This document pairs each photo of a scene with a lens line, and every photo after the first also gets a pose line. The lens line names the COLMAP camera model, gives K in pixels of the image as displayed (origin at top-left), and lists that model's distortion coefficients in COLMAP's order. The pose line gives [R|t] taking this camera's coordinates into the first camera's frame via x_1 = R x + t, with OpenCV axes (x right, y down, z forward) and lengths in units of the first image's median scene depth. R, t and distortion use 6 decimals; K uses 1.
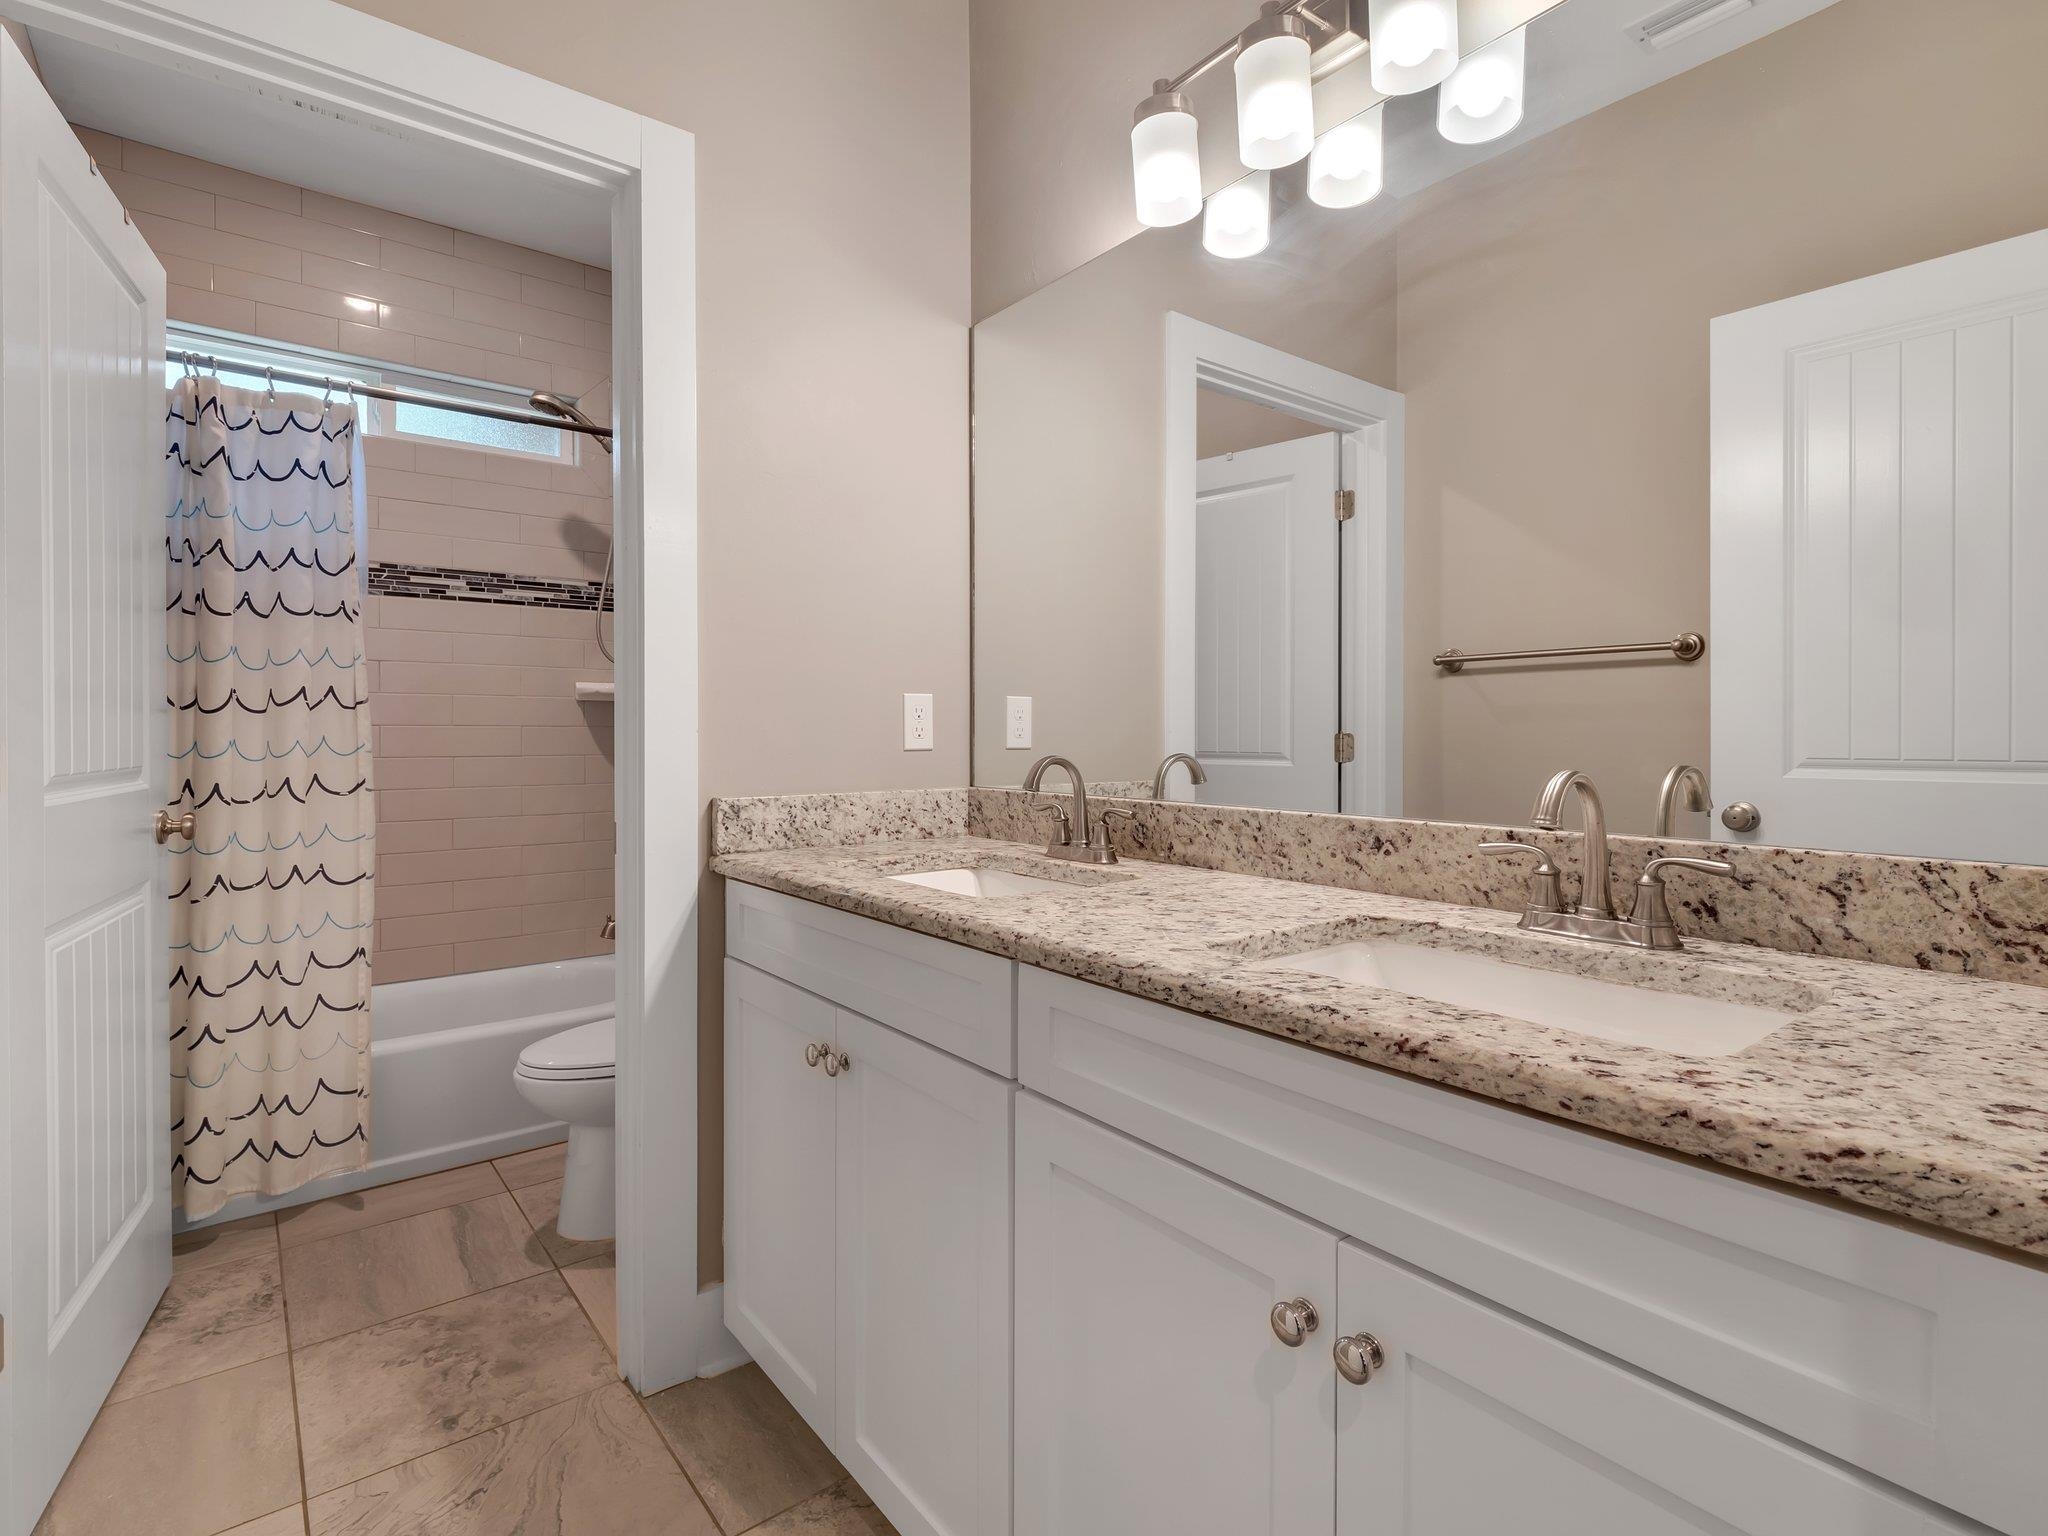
lens RADIAL K [[1008.1, 0, 1020.0], [0, 1008.1, 763.6], [0, 0, 1]] dist [0.007969, -0.005567]
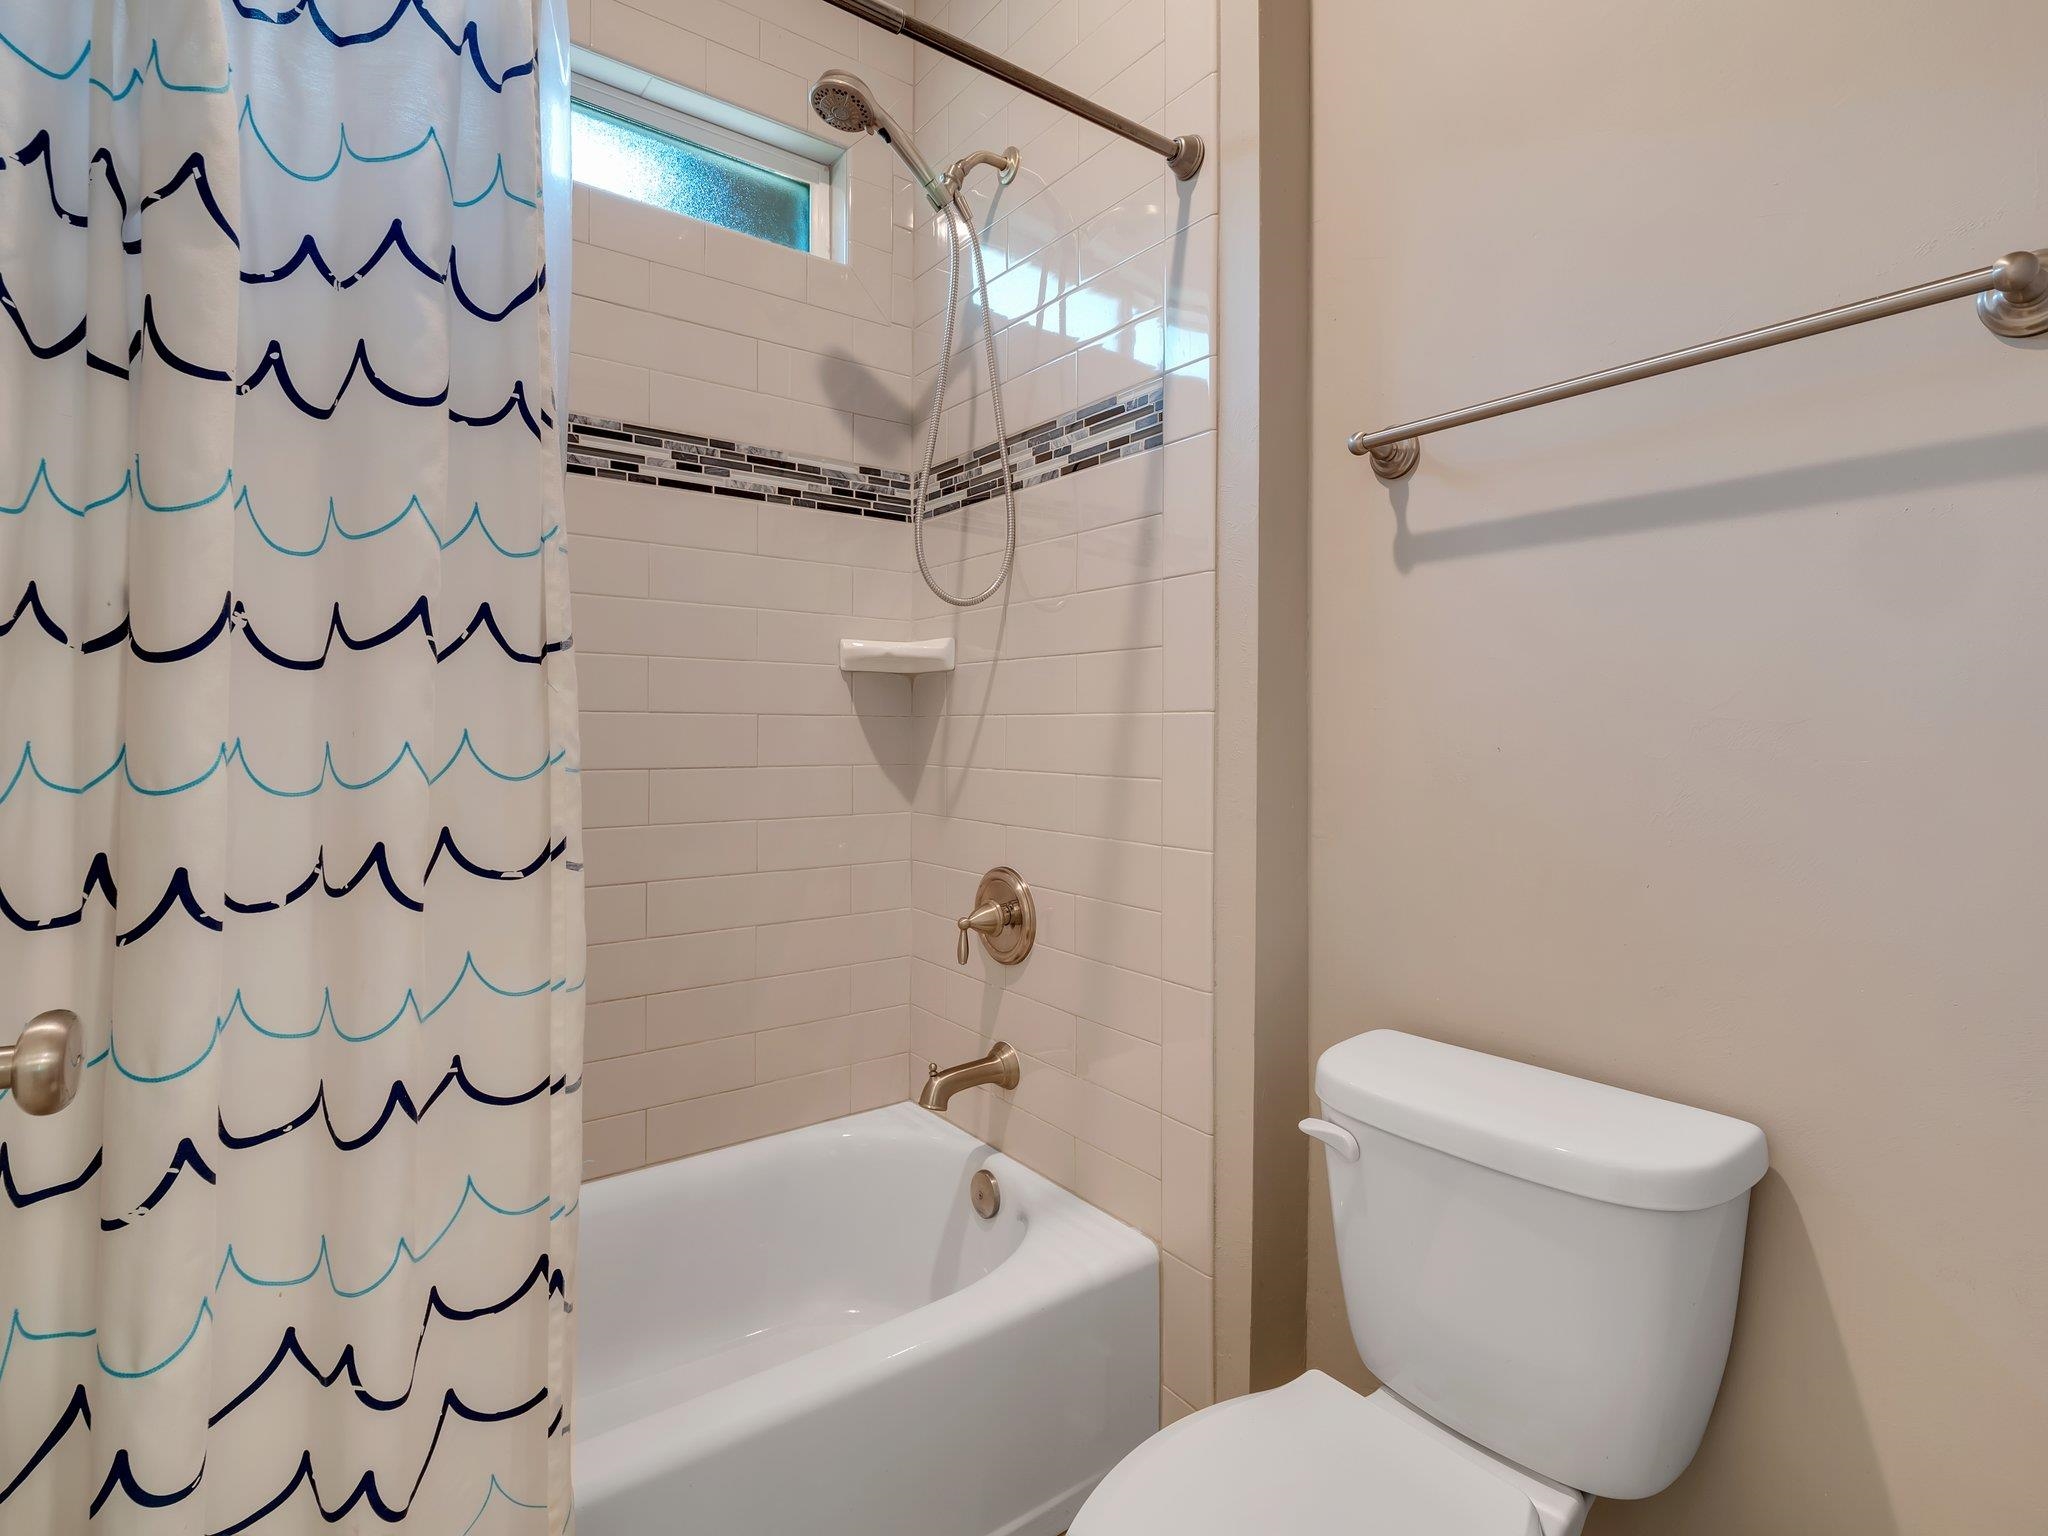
lens RADIAL K [[1008.1, 0, 1027.8], [0, 1008.1, 754.4], [0, 0, 1]] dist [0.007969, -0.005567]
pose [[0.999792, 0.005086, -0.019726, -0.475927], [-0.005185, 0.999974, -0.004966, -0.017697], [0.019700, 0.005067, 0.999793, 0.629409]]
